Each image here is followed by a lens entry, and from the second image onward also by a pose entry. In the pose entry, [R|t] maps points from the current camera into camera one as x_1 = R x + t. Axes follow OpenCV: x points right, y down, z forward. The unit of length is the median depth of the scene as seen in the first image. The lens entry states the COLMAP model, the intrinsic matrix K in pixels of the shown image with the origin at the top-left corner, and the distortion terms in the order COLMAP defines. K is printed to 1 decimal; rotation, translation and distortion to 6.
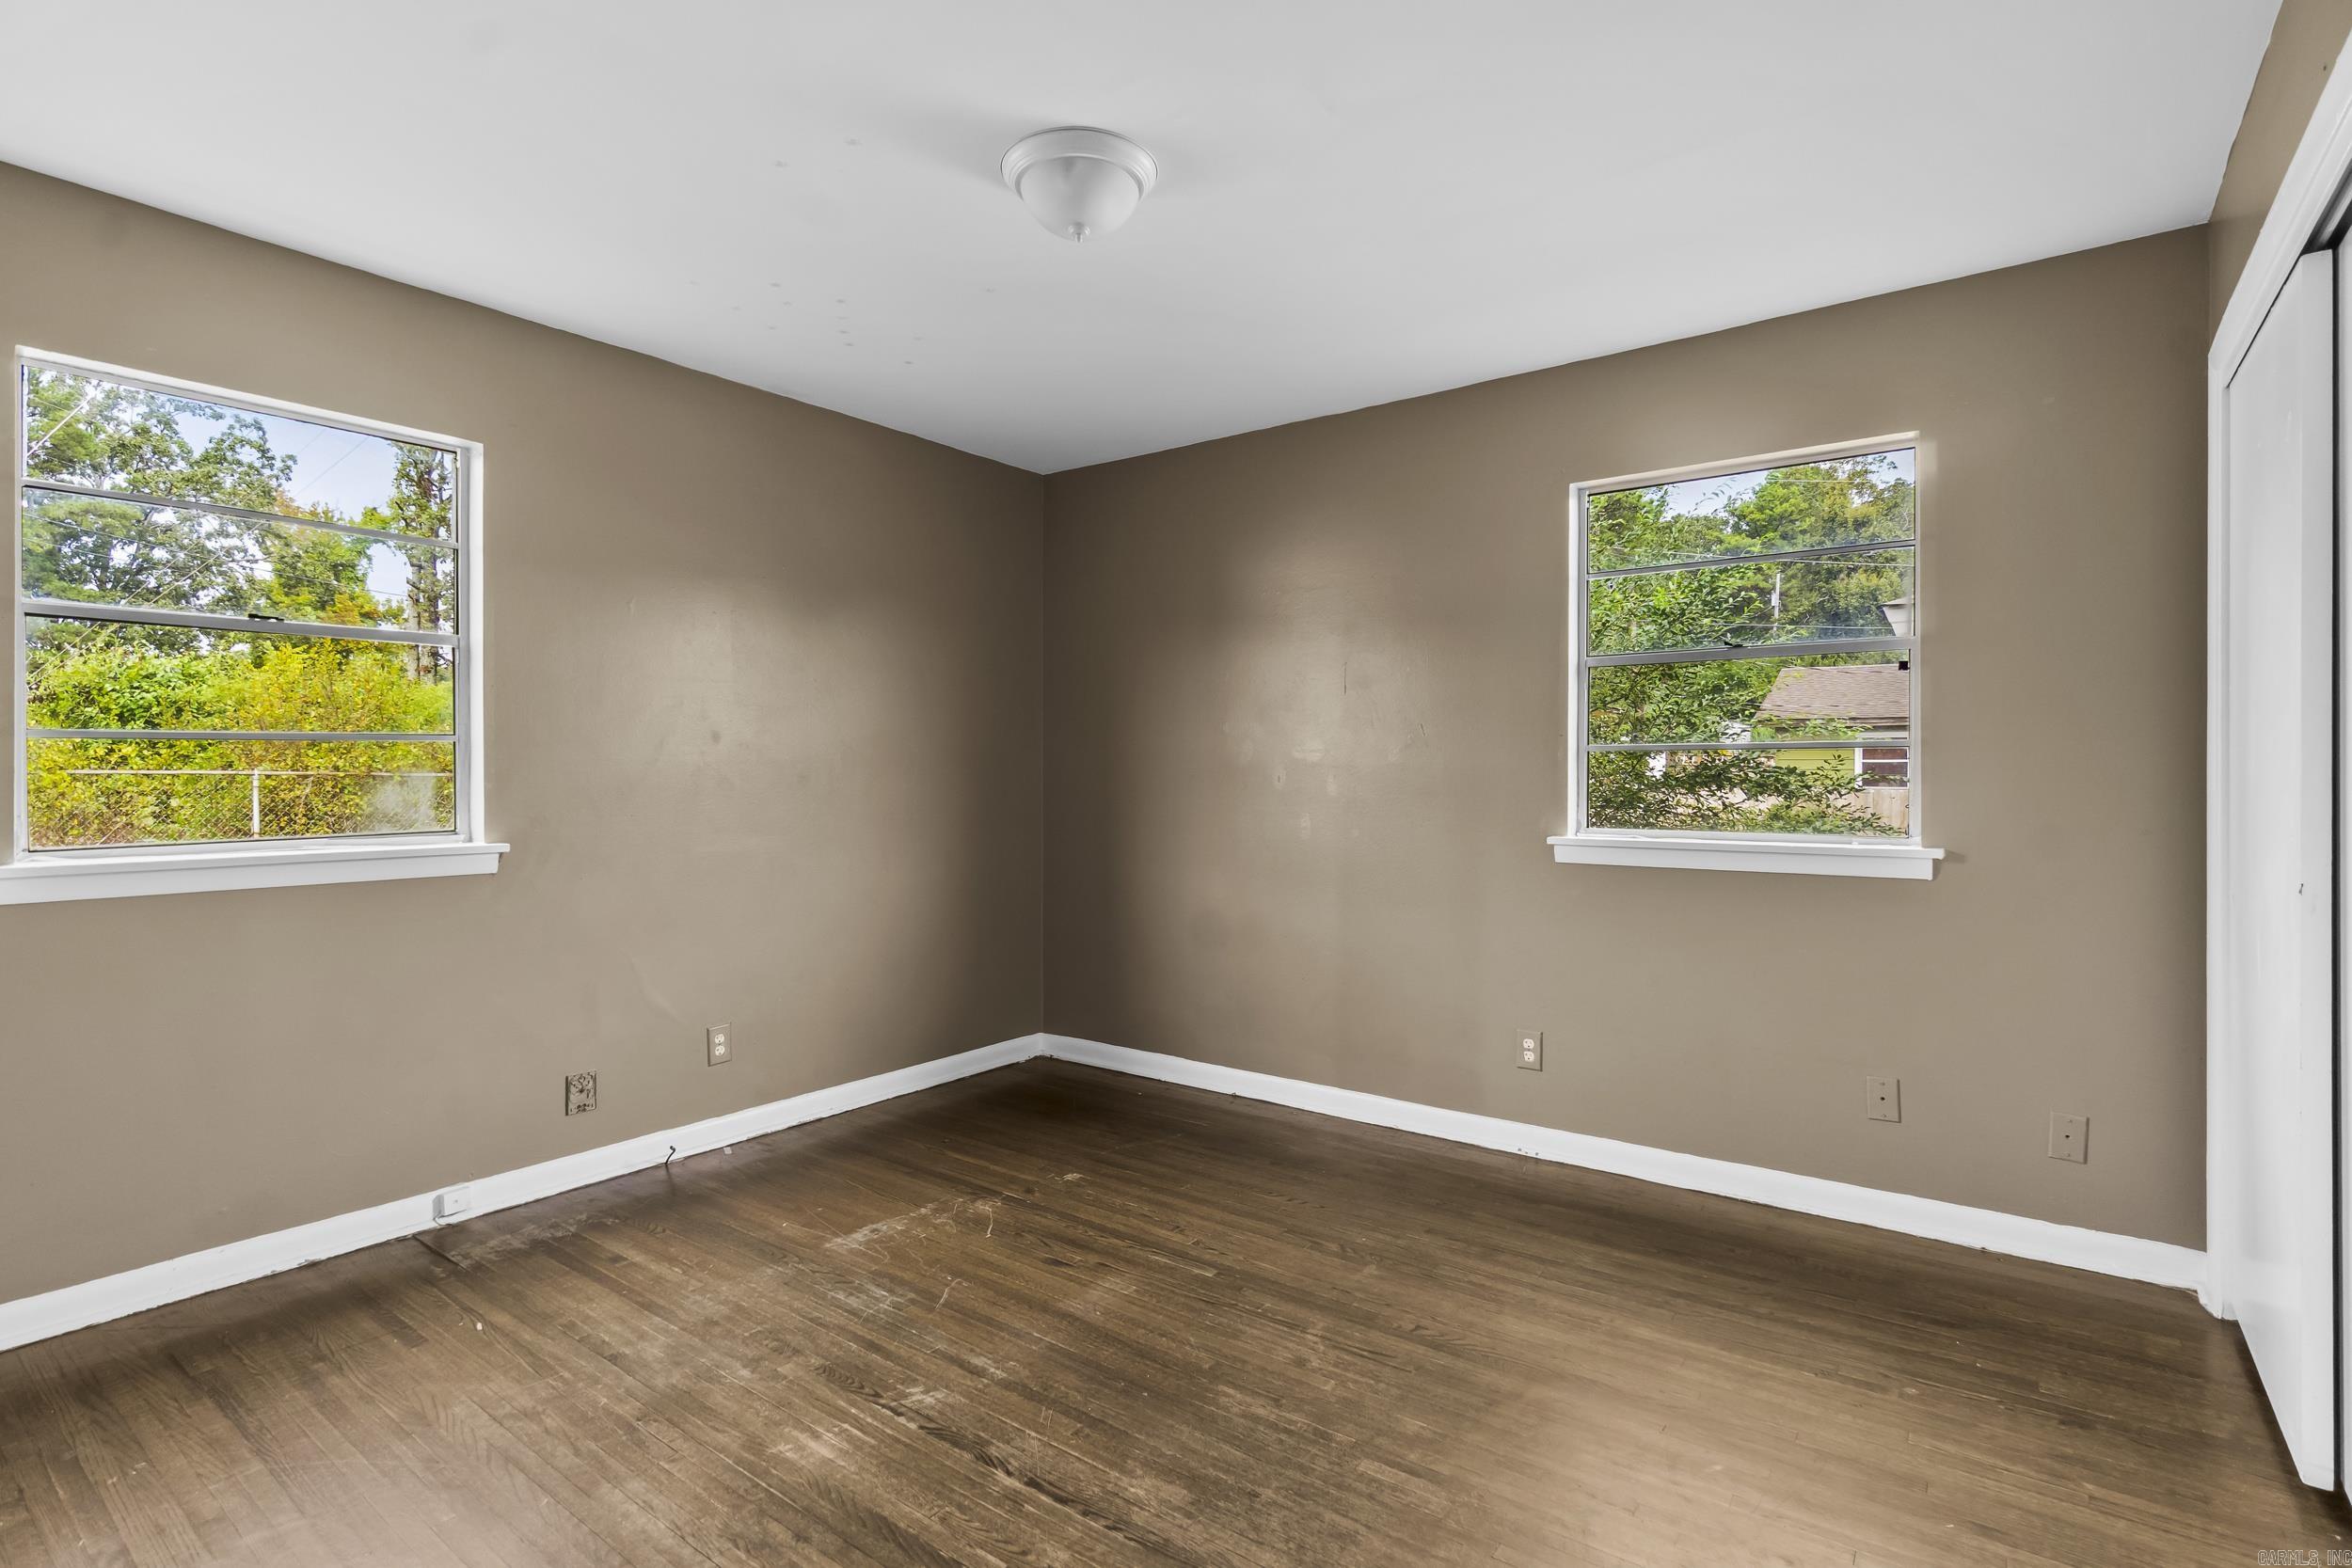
lens RADIAL K [[1143.9, 0, 1164.6], [0, 1143.9, 772.0], [0, 0, 1]] dist [-0.004004, 0.000262]
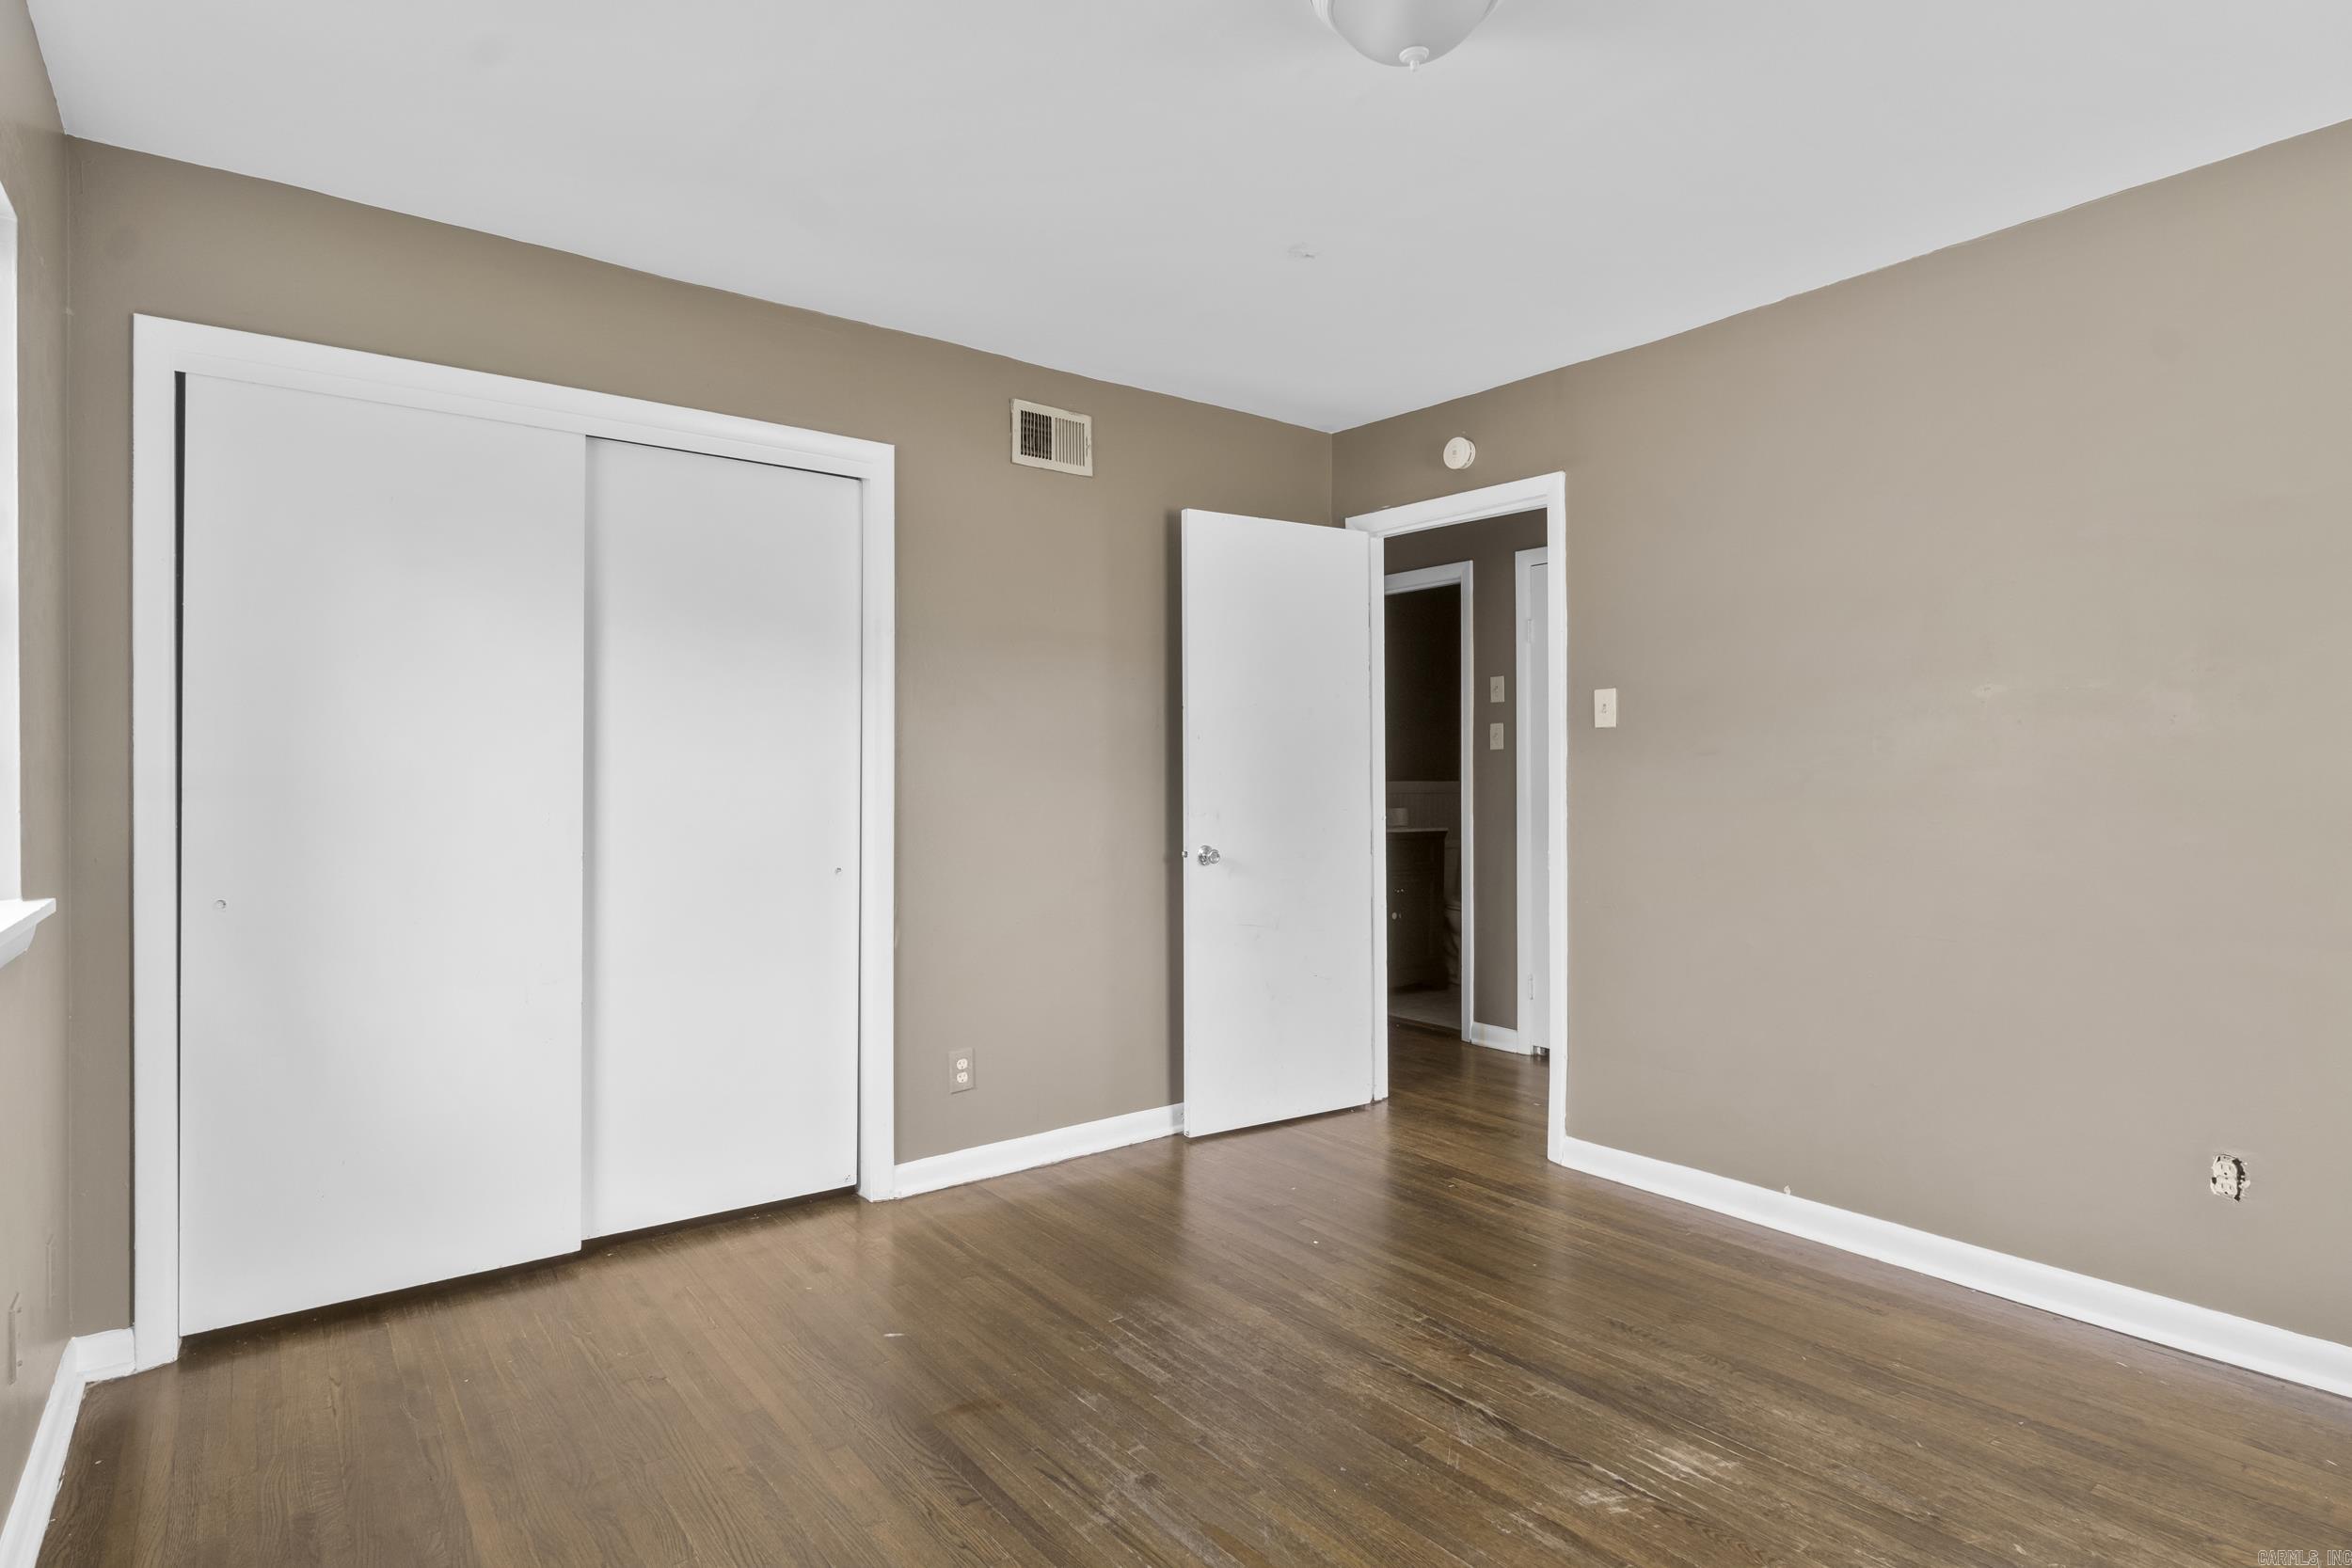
lens RADIAL K [[1186.8, 0, 1178.5], [0, 1186.8, 786.3], [0, 0, 1]] dist [-0.005842, 0.000417]
pose [[-0.966041, 0.002590, 0.258376, -0.139381], [0.004127, 0.999977, 0.005408, 0.007473], [-0.258356, 0.006291, -0.966029, 2.005398]]
